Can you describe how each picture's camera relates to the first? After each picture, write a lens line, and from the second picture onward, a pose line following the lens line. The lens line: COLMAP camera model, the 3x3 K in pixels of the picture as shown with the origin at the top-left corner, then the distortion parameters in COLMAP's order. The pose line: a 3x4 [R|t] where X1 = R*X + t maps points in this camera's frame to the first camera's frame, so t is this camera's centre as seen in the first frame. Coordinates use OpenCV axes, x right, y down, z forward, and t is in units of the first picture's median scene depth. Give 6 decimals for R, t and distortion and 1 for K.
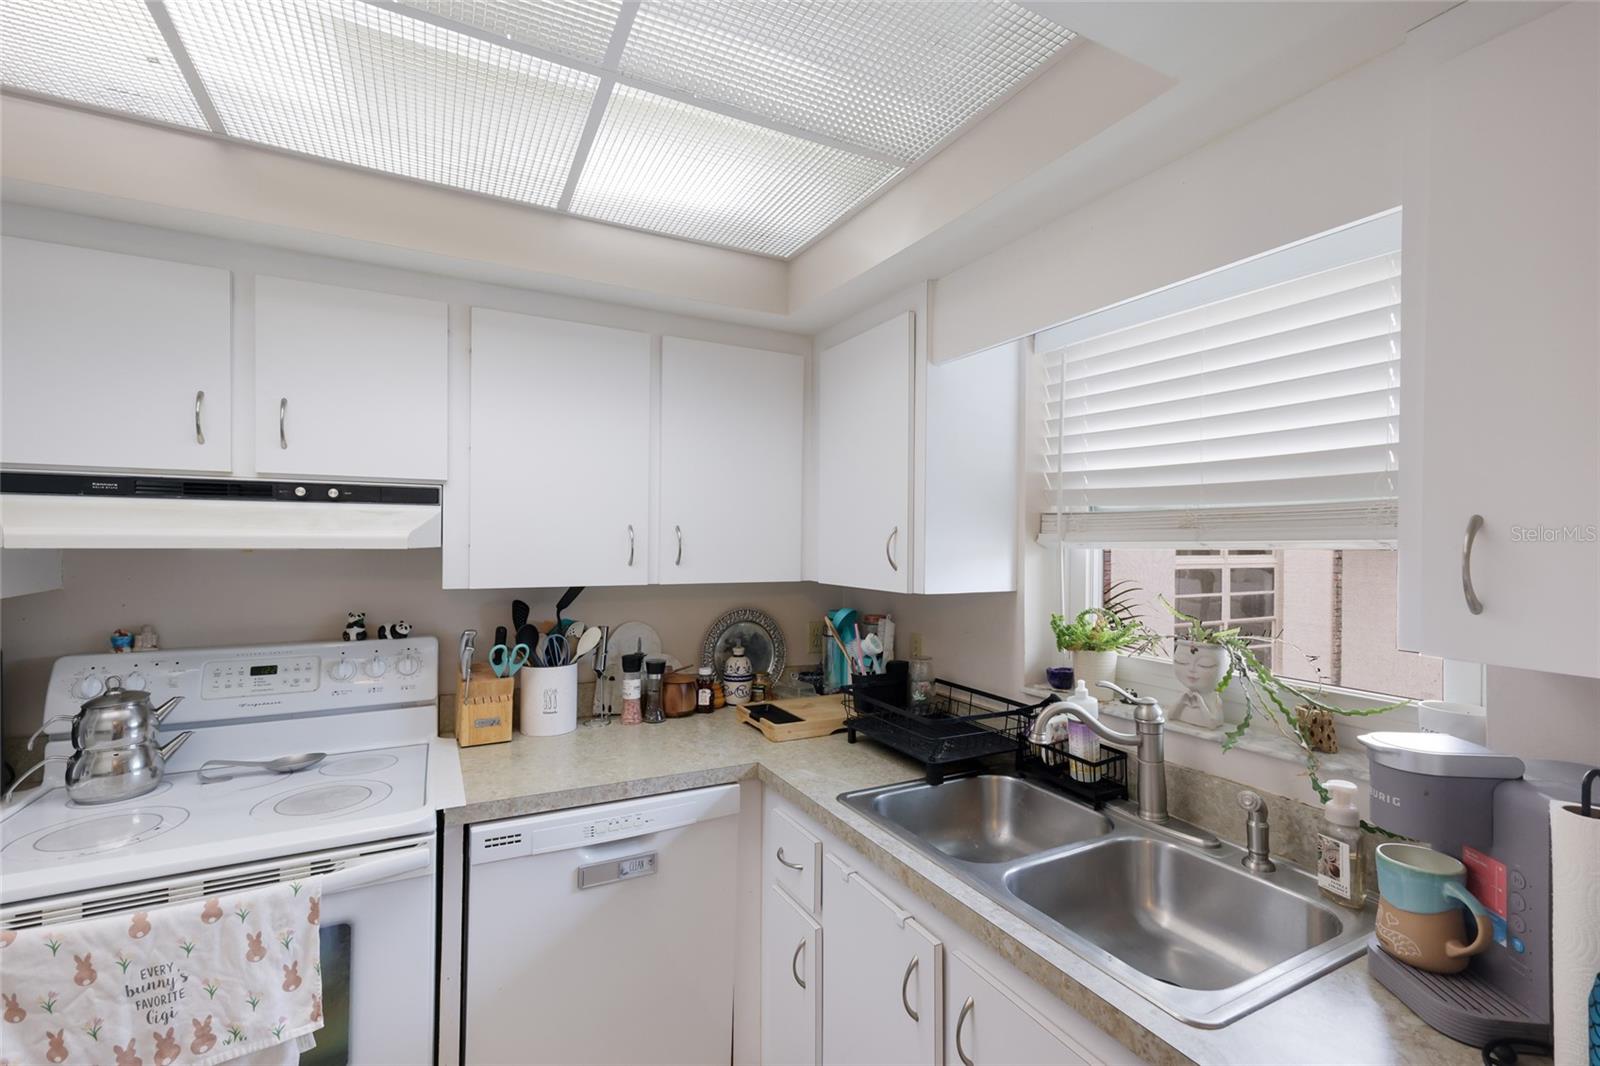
lens RADIAL K [[699.2, 0, 797.6], [0, 699.2, 537.8], [0, 0, 1]] dist [0.010656, -0.001657]
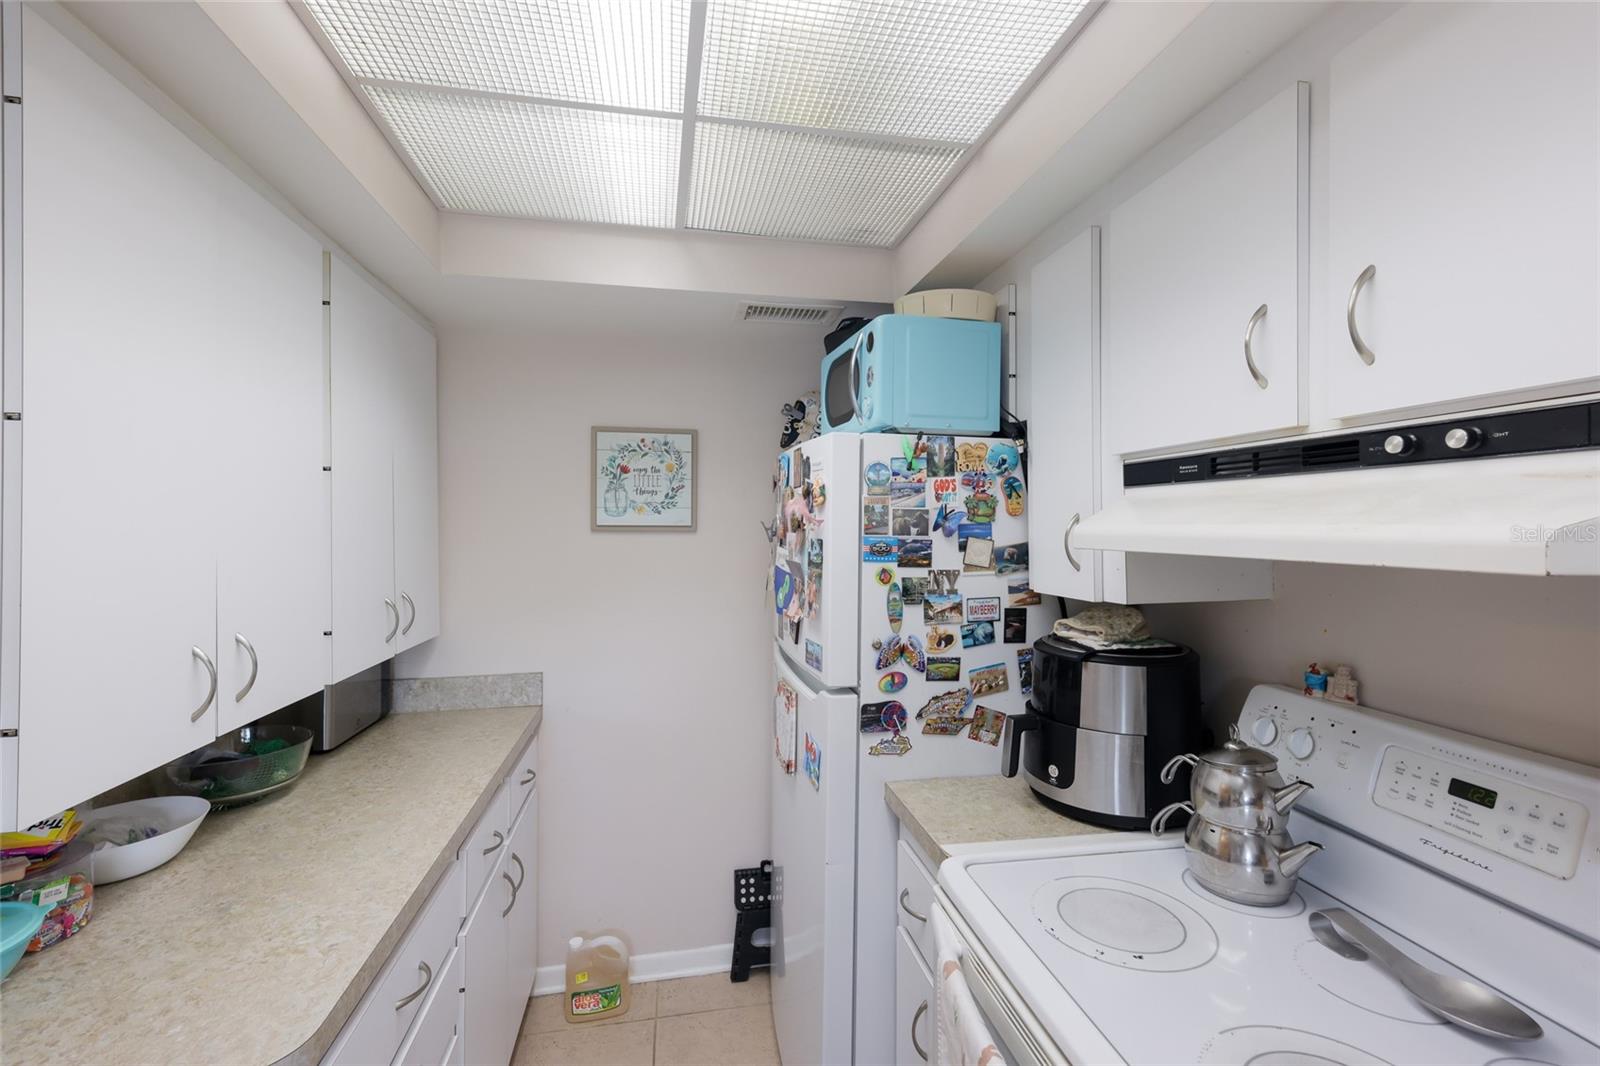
lens RADIAL K [[699.2, 0, 794.5], [0, 699.2, 524.9], [0, 0, 1]] dist [0.010656, -0.001657]
pose [[-0.294129, -0.007614, -0.955735, -0.116993], [-0.005244, 0.999966, -0.006352, -0.004993], [0.955751, 0.003143, -0.294159, 0.729248]]
